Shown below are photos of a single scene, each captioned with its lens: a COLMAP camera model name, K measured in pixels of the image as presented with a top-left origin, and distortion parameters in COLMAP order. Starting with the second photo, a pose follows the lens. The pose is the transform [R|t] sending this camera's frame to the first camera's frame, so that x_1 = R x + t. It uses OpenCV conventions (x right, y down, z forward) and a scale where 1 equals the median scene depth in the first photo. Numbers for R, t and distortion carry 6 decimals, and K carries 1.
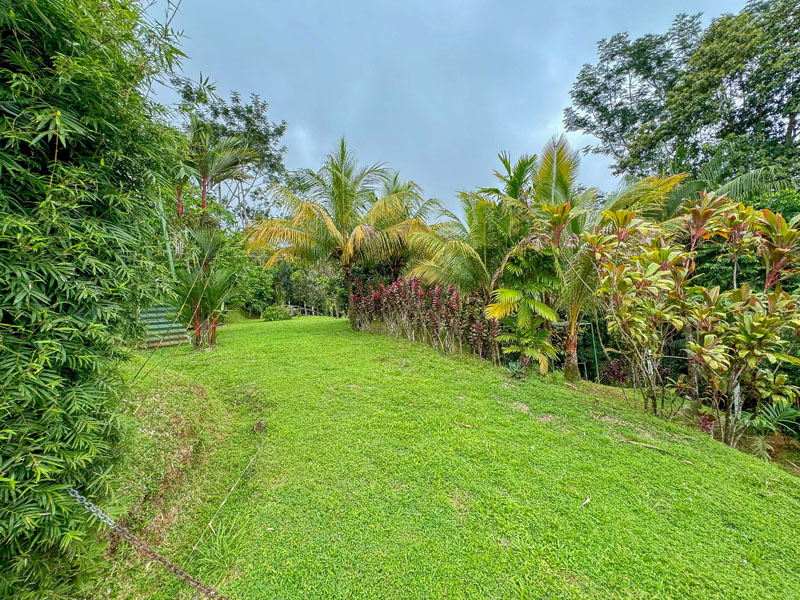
lens RADIAL K [[321.7, 0, 400.4], [0, 321.7, 297.8], [0, 0, 1]] dist [0.000171, 0.000029]
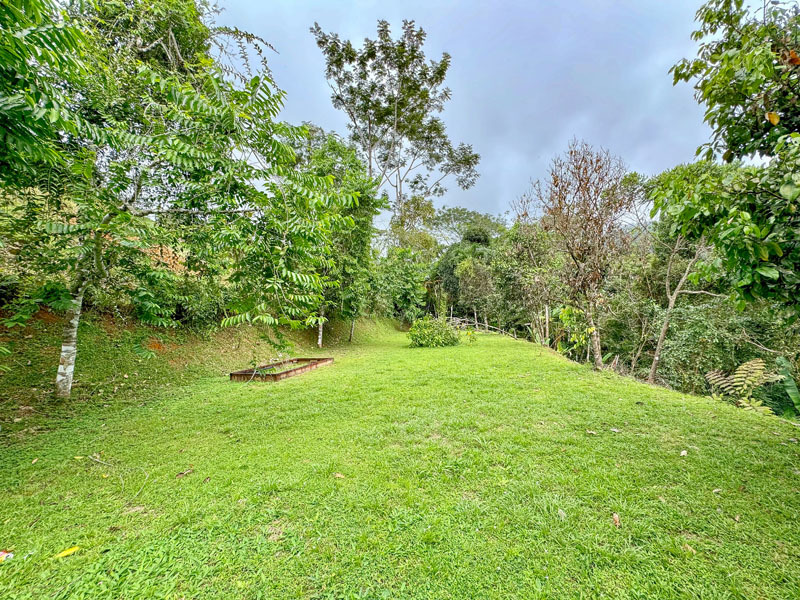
lens RADIAL K [[321.7, 0, 400.2], [0, 321.7, 300.1], [0, 0, 1]] dist [0.000171, 0.000029]
pose [[0.882373, 0.002016, -0.470547, -0.120081], [-0.004671, 0.999979, -0.004474, -0.002886], [0.470528, 0.006146, 0.882364, 0.338115]]
